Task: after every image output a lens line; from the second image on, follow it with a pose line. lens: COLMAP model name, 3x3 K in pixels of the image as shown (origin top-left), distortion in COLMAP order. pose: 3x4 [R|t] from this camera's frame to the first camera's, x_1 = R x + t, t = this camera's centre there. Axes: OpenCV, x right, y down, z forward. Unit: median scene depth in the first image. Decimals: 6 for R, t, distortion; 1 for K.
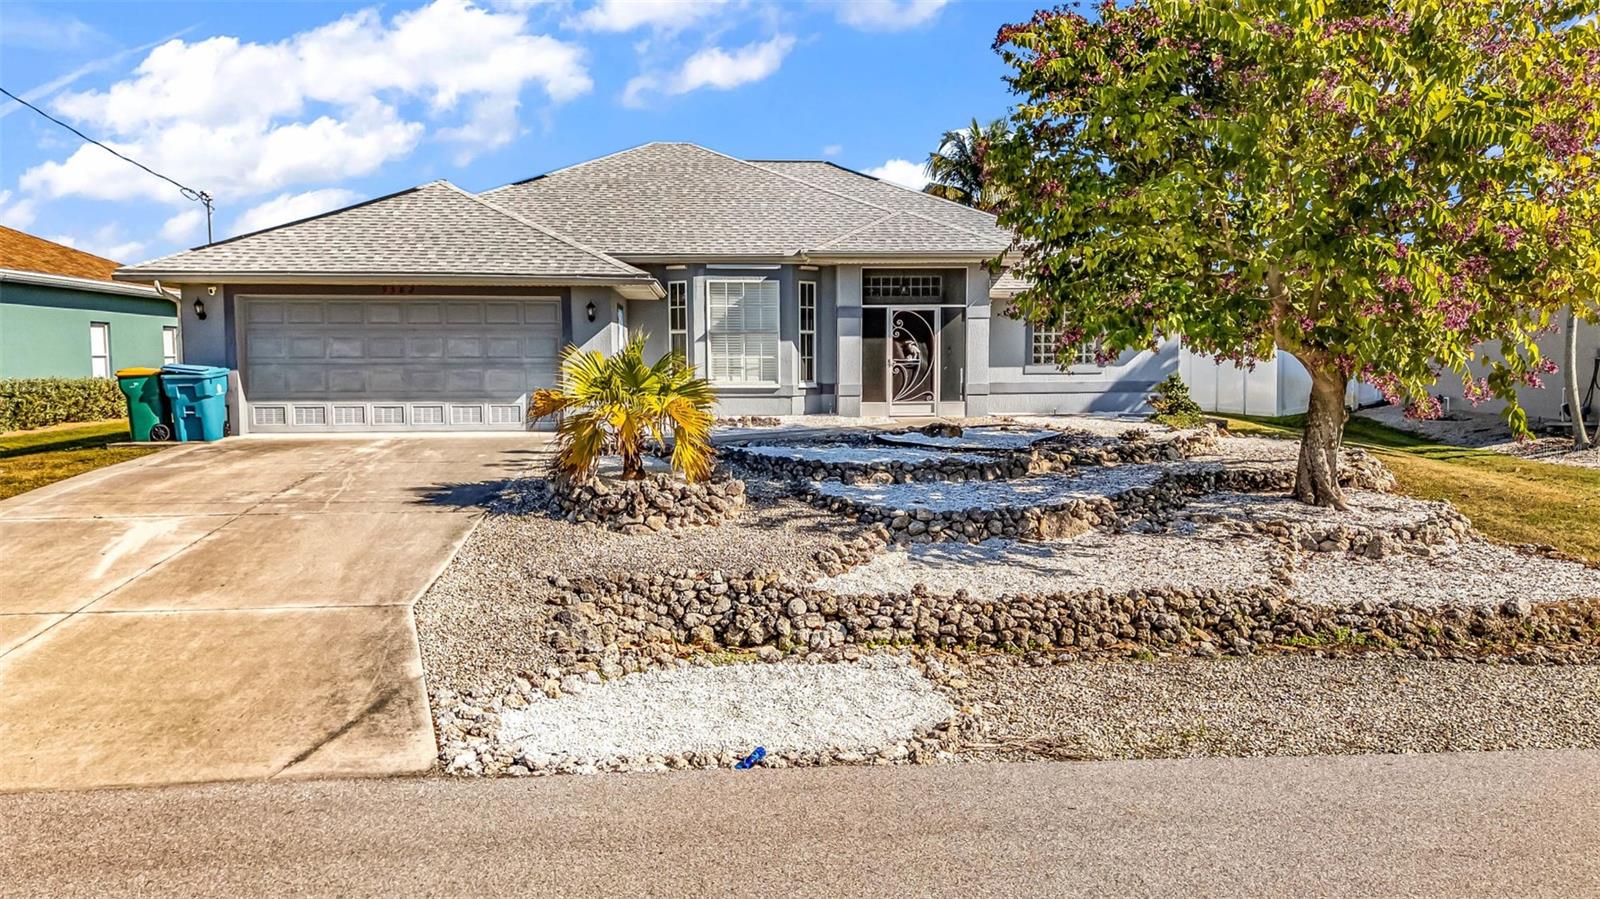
lens RADIAL K [[1170.1, 0, 800.0], [0, 1170.1, 452.1], [0, 0, 1]] dist [0.081645, -0.075357]
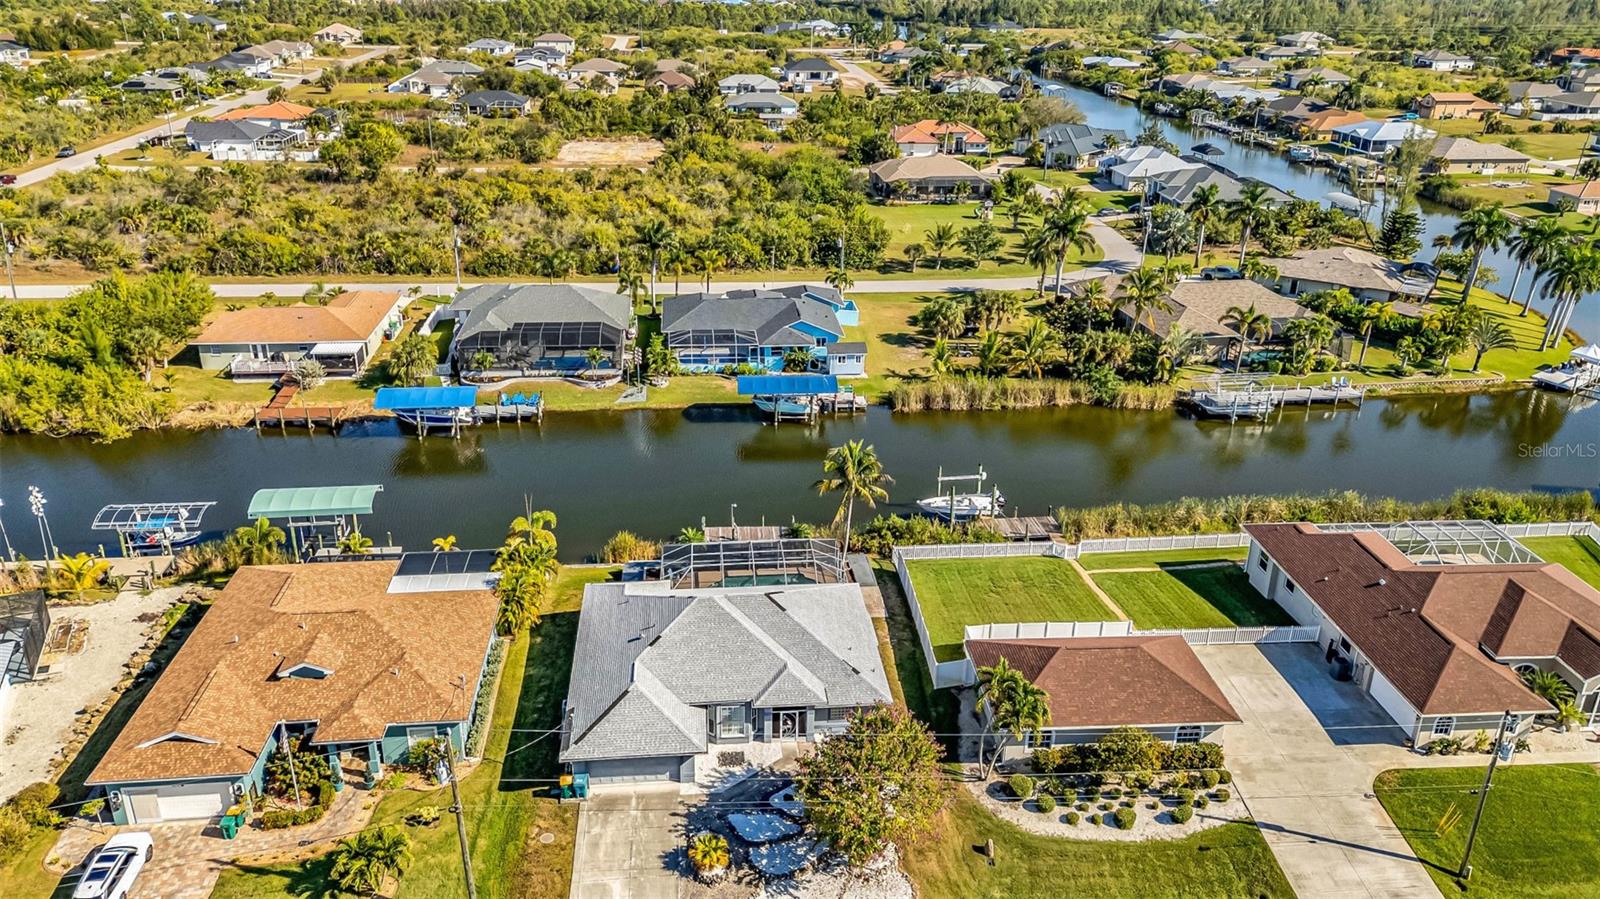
lens RADIAL K [[1170.1, 0, 800.0], [0, 1170.1, 452.1], [0, 0, 1]] dist [0.081645, -0.075357]
pose [[0.999734, 0.011139, 0.020172, 0.087564], [-0.016977, 0.947965, 0.317923, -2.670295], [-0.015581, -0.318181, 0.947902, -2.571041]]
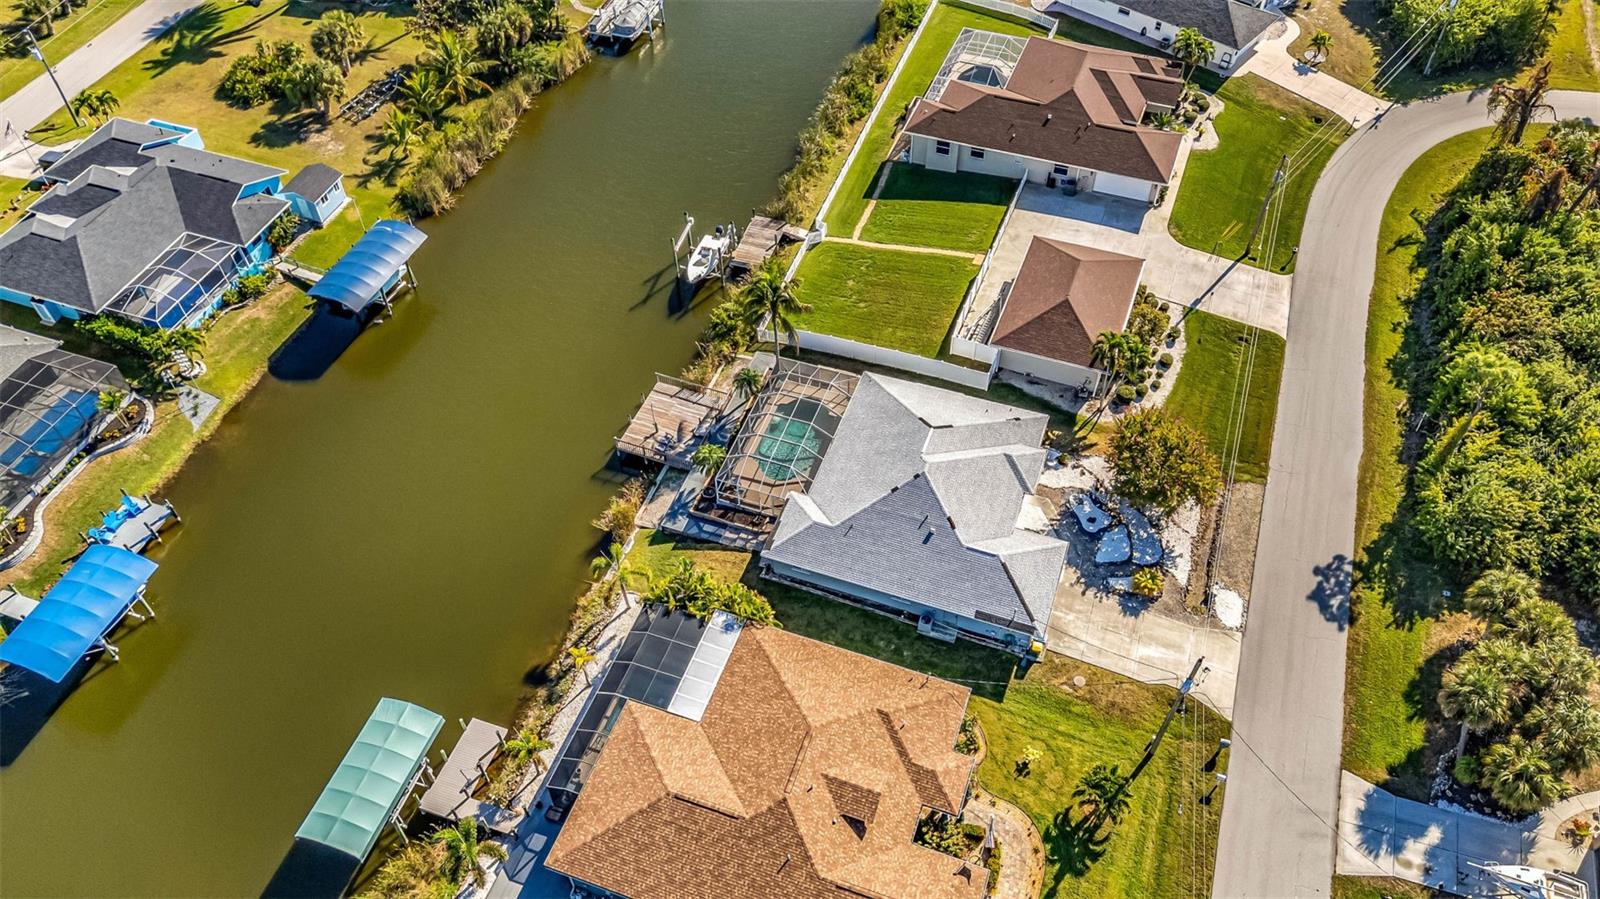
lens RADIAL K [[1171.8, 0, 799.1], [0, 1171.8, 451.6], [0, 0, 1]] dist [0.079899, -0.078028]
pose [[0.419165, -0.689837, 0.590276, -3.598791], [0.083251, 0.676612, 0.731618, -4.551419], [-0.904085, -0.257527, 0.341042, 0.645703]]
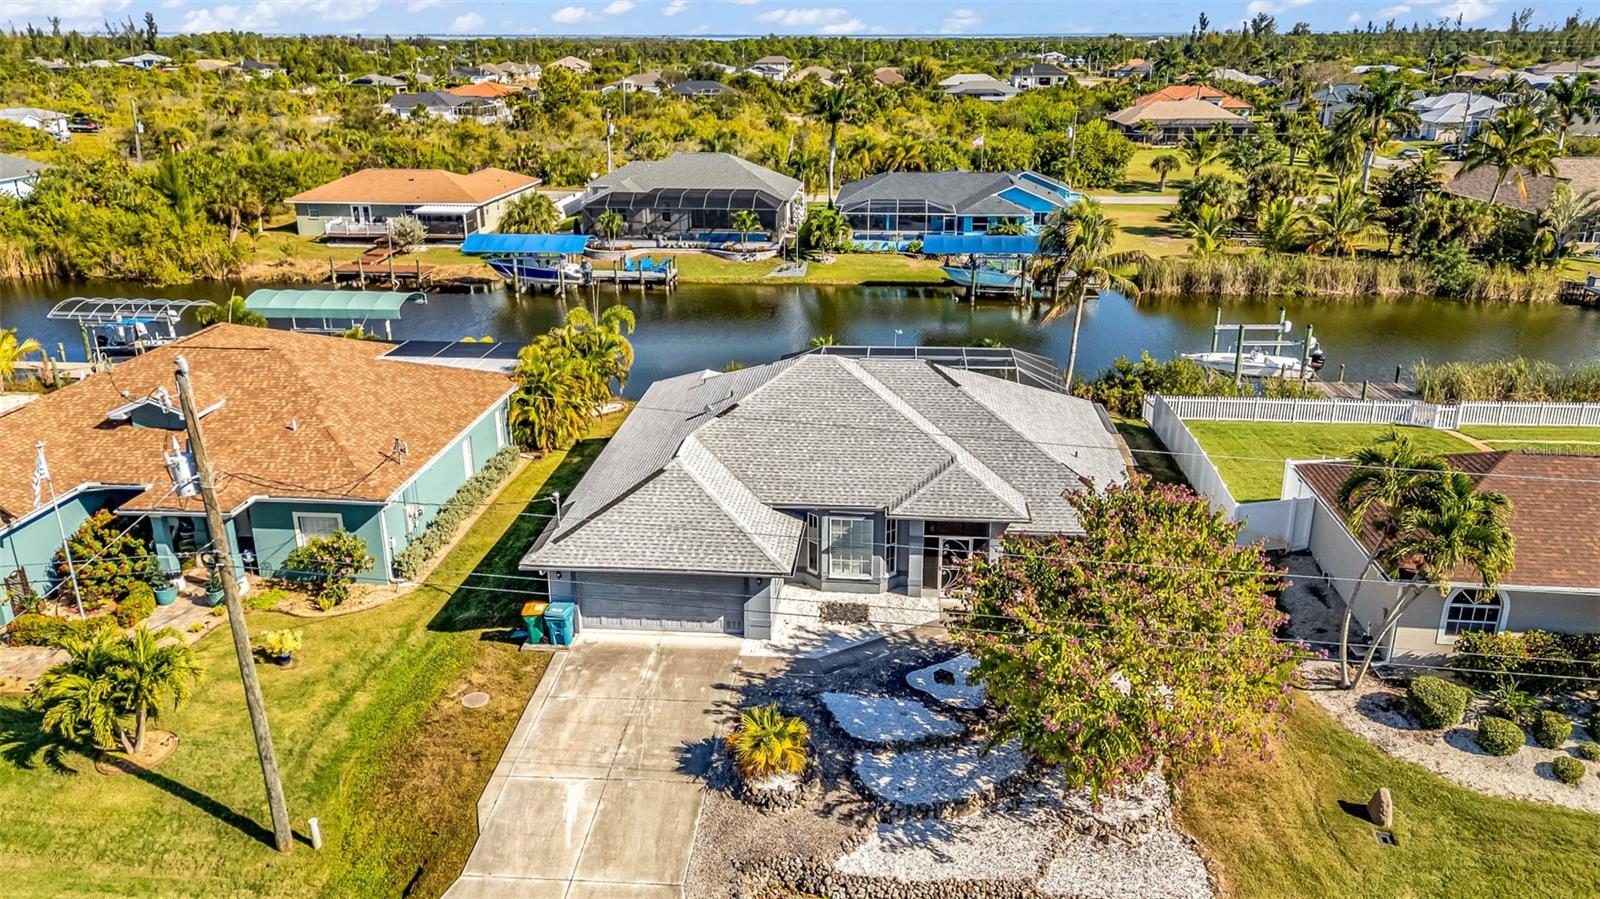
lens RADIAL K [[1172.0, 0, 800.9], [0, 1172.0, 448.5], [0, 0, 1]] dist [0.072548, -0.062255]
pose [[0.985827, 0.057830, -0.157485, 0.206753], [-0.015519, 0.966121, 0.257624, -1.023361], [0.167048, -0.251528, 0.953325, -0.864445]]
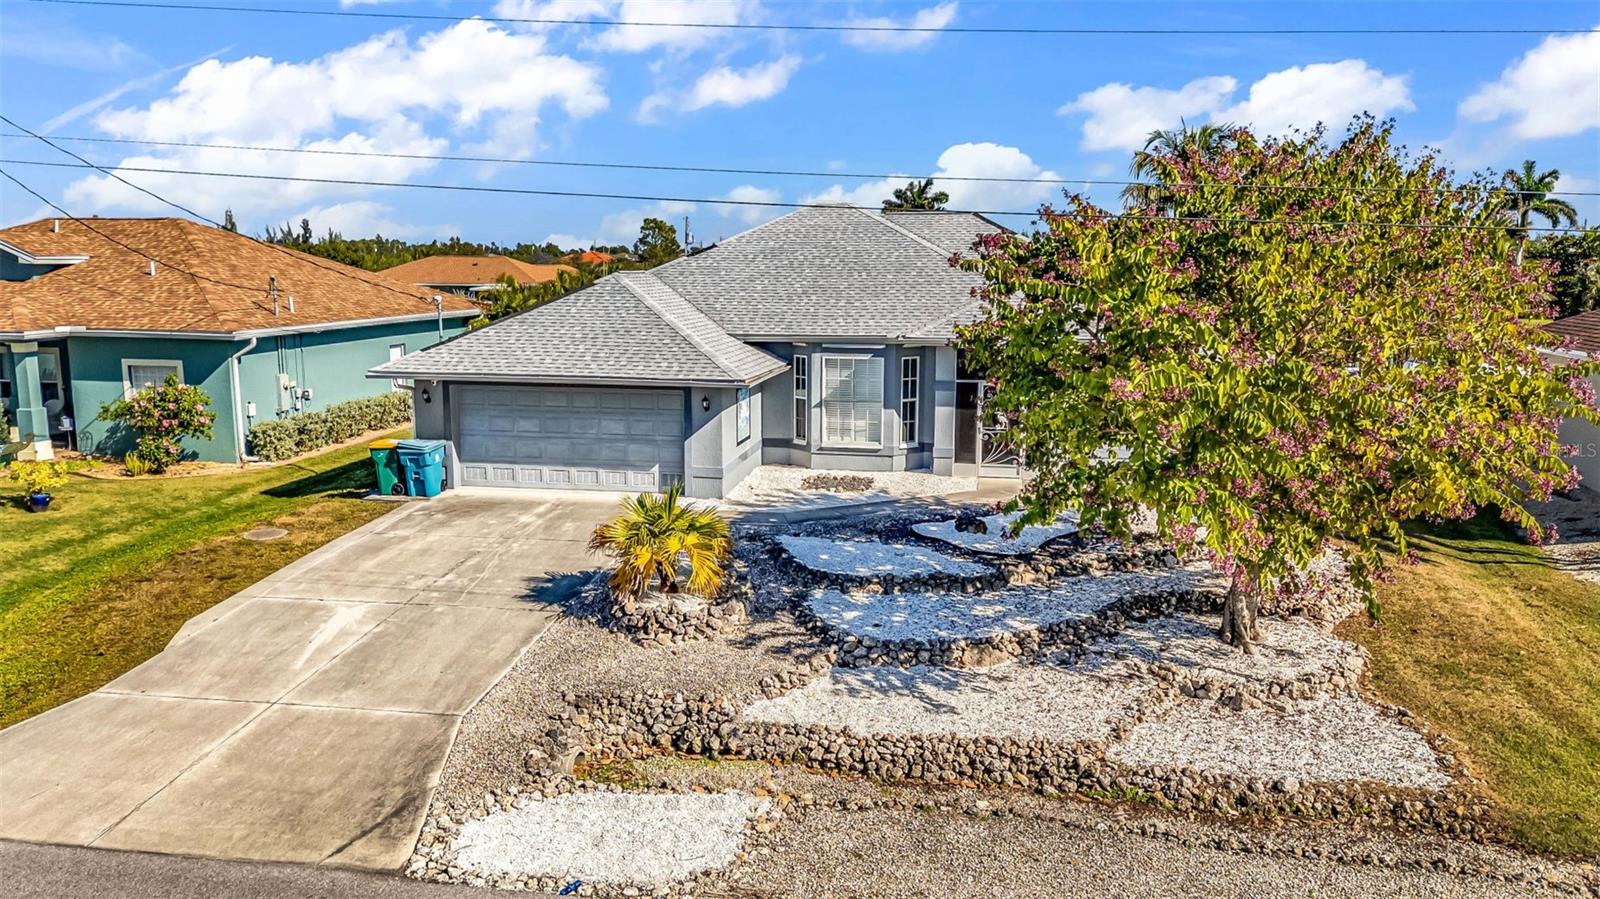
lens RADIAL K [[1171.6, 0, 800.8], [0, 1171.6, 444.1], [0, 0, 1]] dist [0.078196, -0.073918]
pose [[0.966362, 0.046787, -0.252896, 0.307252], [-0.026946, 0.996321, 0.081358, -0.235222], [0.255772, -0.071806, 0.964067, -0.227542]]
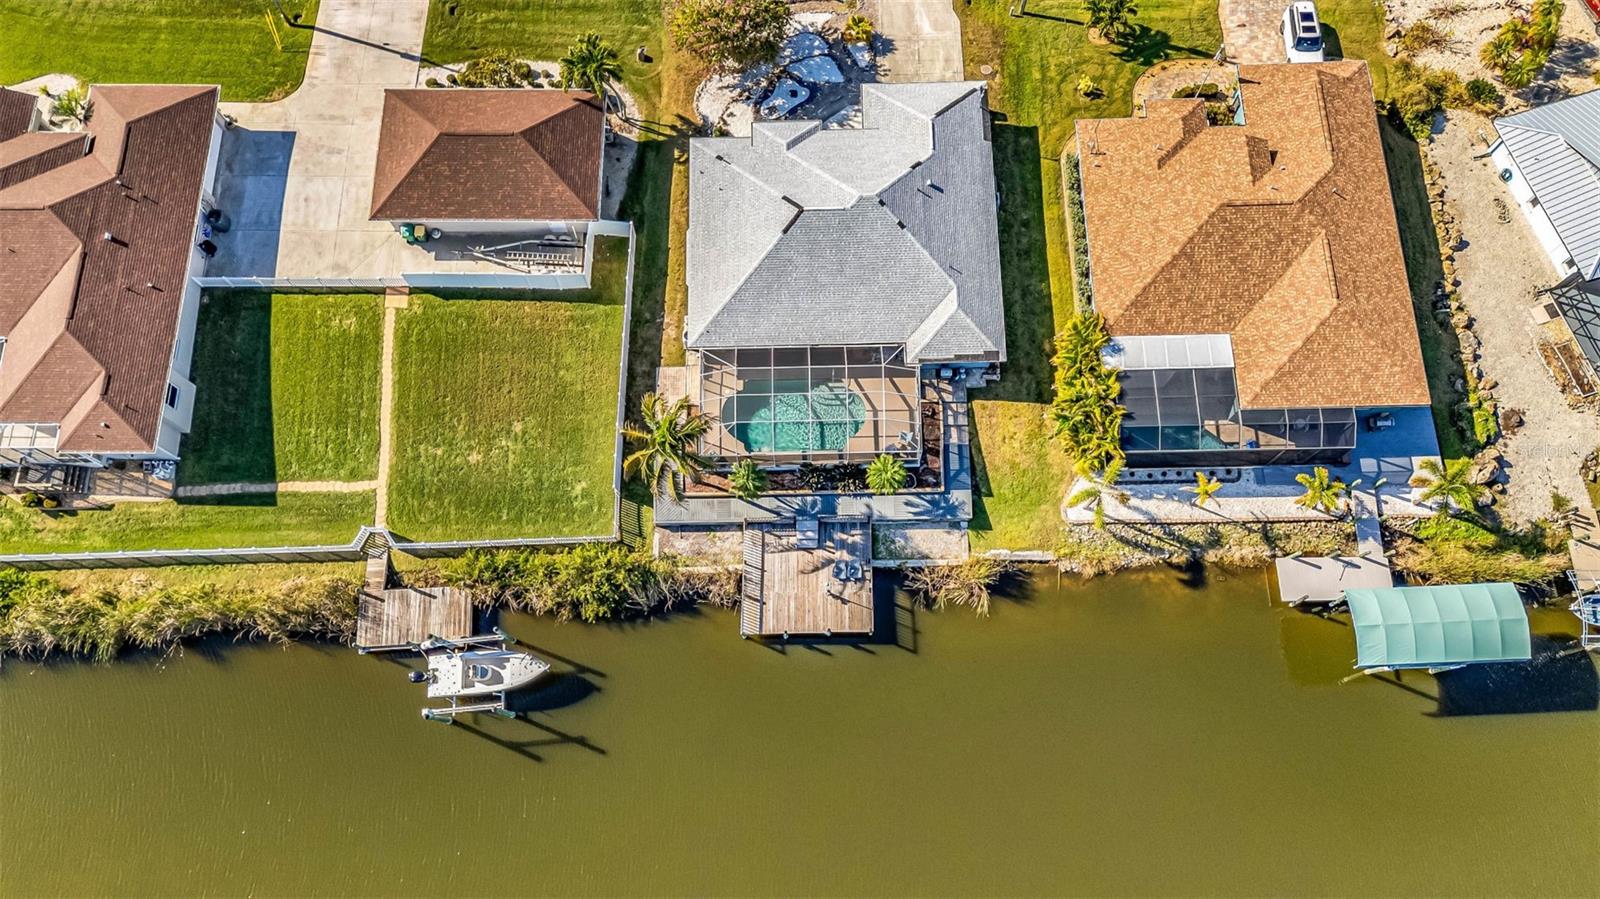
lens RADIAL K [[1171.6, 0, 800.8], [0, 1171.6, 444.1], [0, 0, 1]] dist [0.078196, -0.073918]
pose [[-0.997588, -0.057909, 0.038282, -0.182885], [0.023553, 0.236402, 0.971370, -4.852580], [-0.065301, 0.969928, -0.234468, 4.026697]]
